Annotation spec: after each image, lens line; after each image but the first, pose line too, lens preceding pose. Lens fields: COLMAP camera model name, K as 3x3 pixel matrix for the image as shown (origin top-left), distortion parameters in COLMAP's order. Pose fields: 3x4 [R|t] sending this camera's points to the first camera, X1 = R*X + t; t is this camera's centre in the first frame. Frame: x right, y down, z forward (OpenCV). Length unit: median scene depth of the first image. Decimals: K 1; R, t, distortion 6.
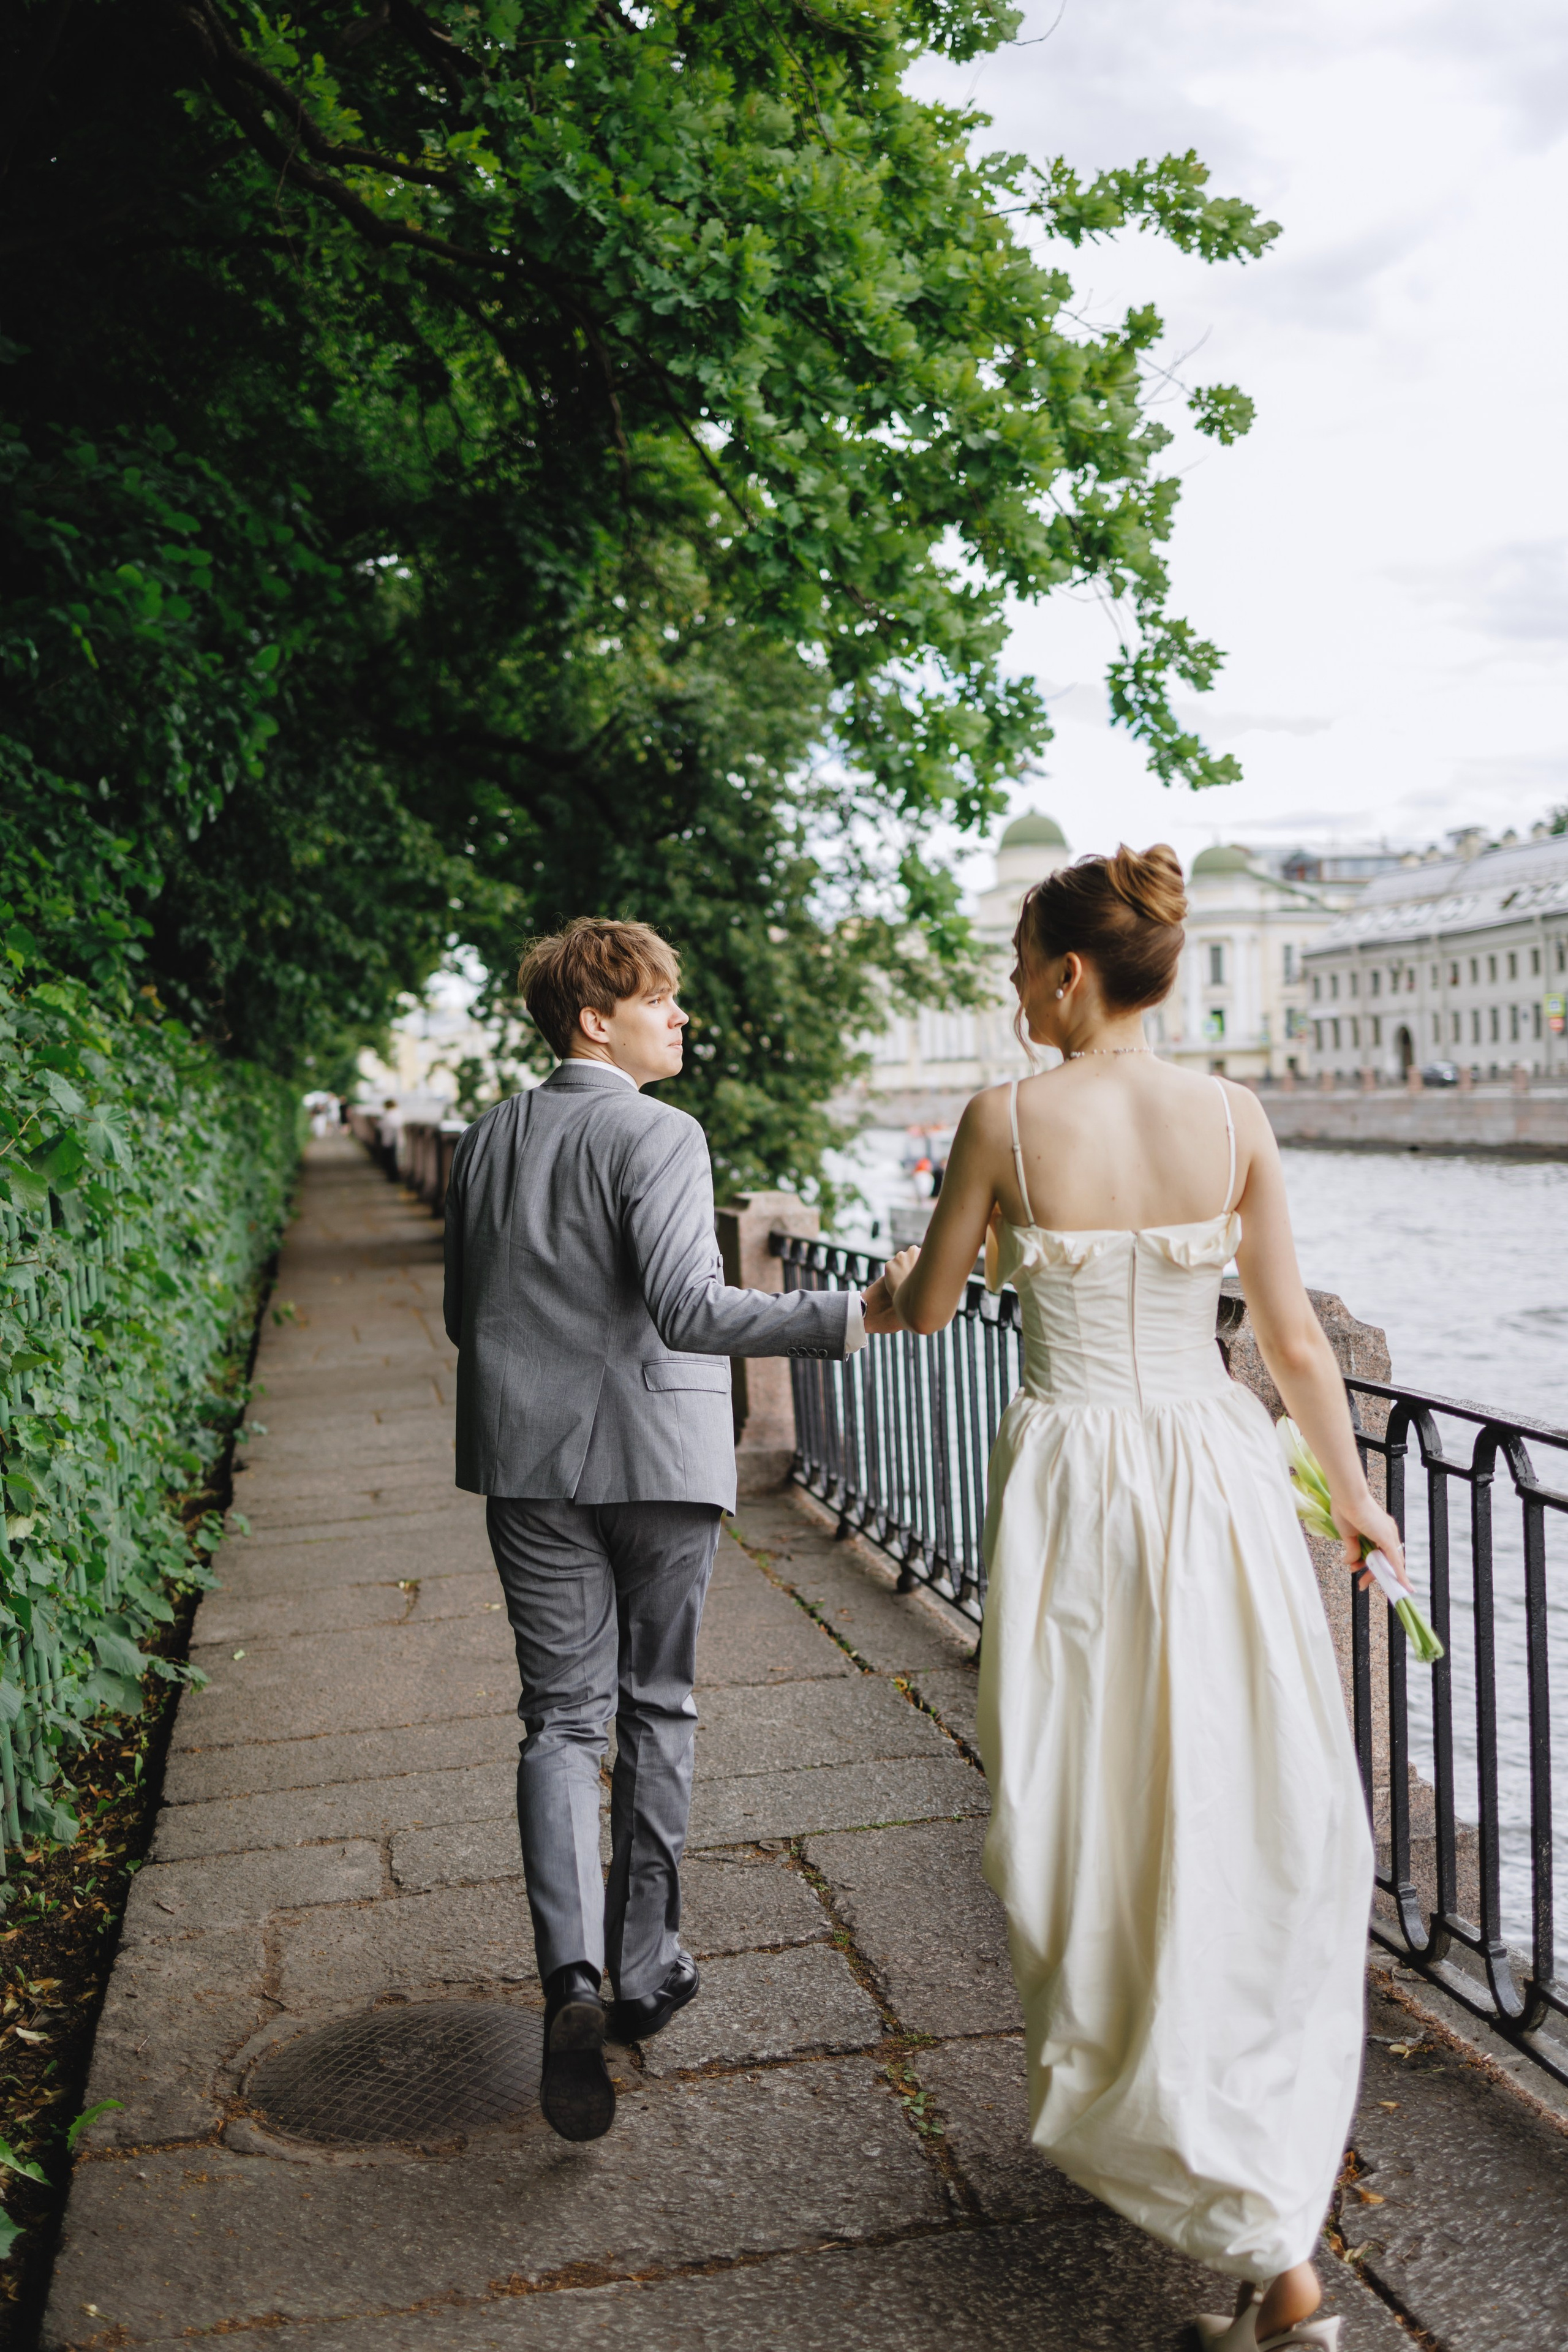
lens RADIAL K [[2392.1, 0, 784.0], [0, 2392.1, 1176.0], [0, 0, 1]] dist [0.154946, -0.286418]
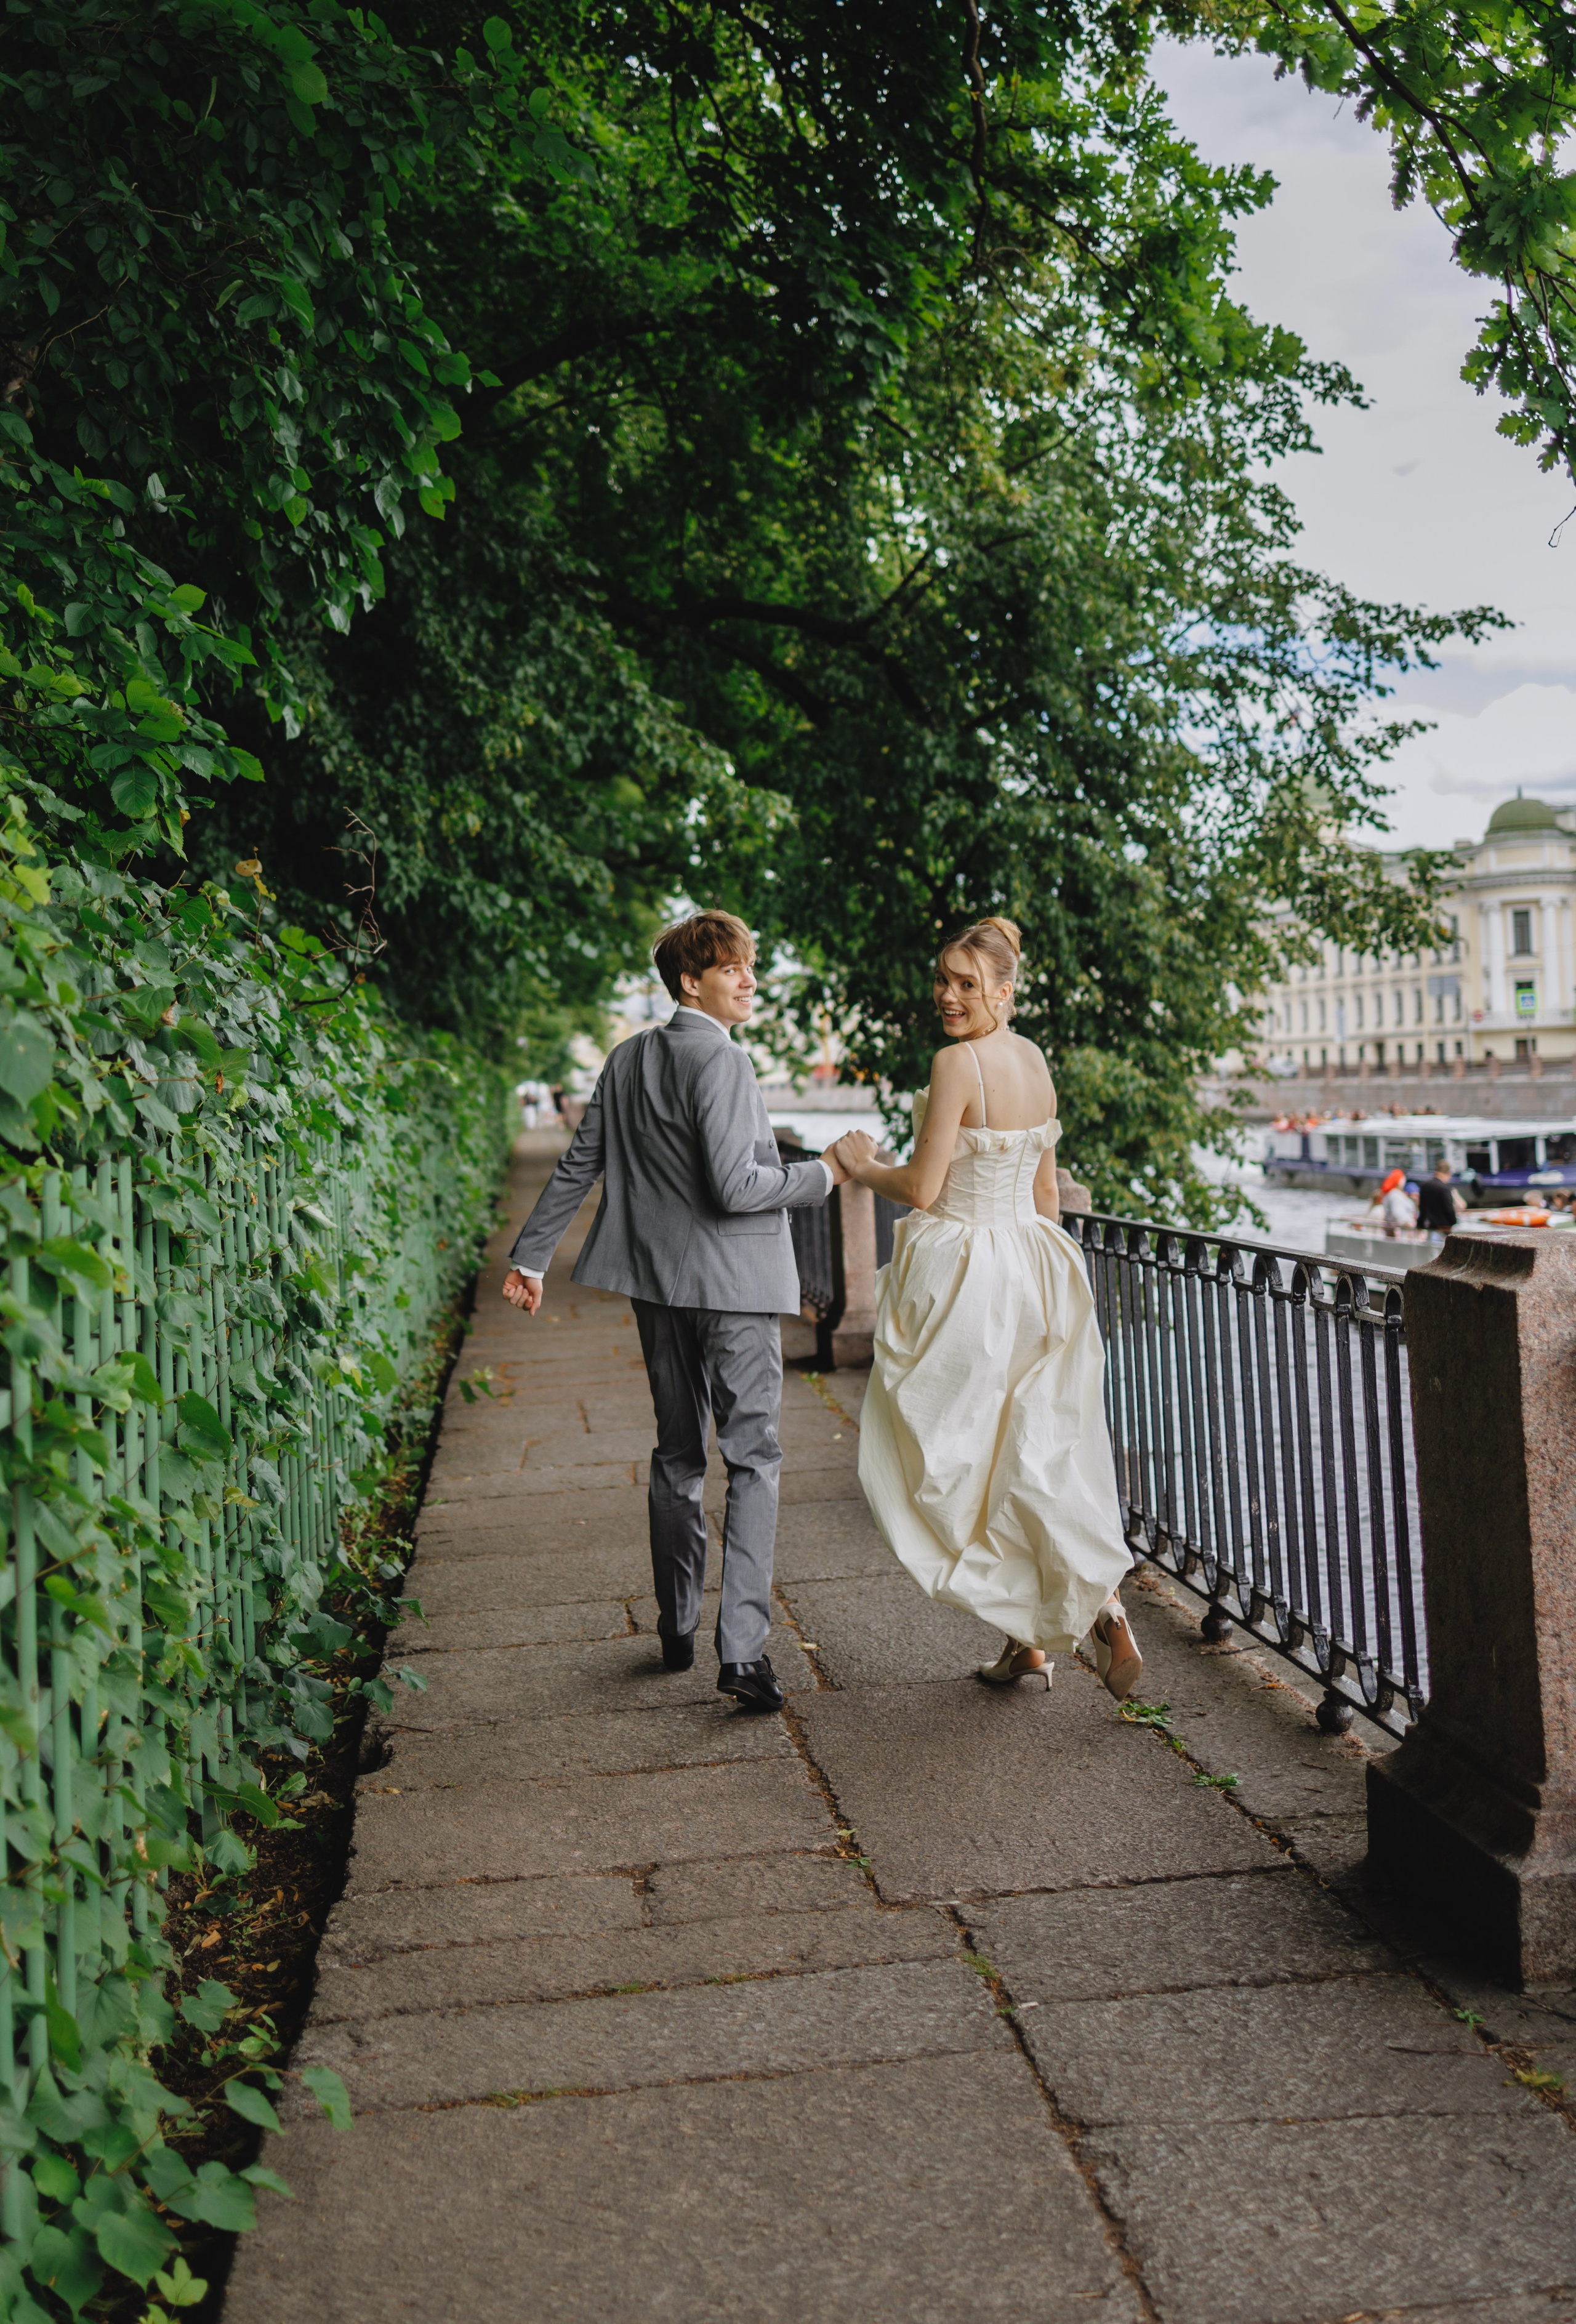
lens RADIAL K [[2694.3, 0, 745.7], [0, 2694.3, 1055.5], [0, 0, 1]] dist [0.225929, -0.440856]
pose [[0.993771, -0.004777, -0.111335, -0.039682], [-0.000012, 0.999076, -0.042978, -0.001443], [0.111438, 0.042712, 0.992853, 0.206239]]
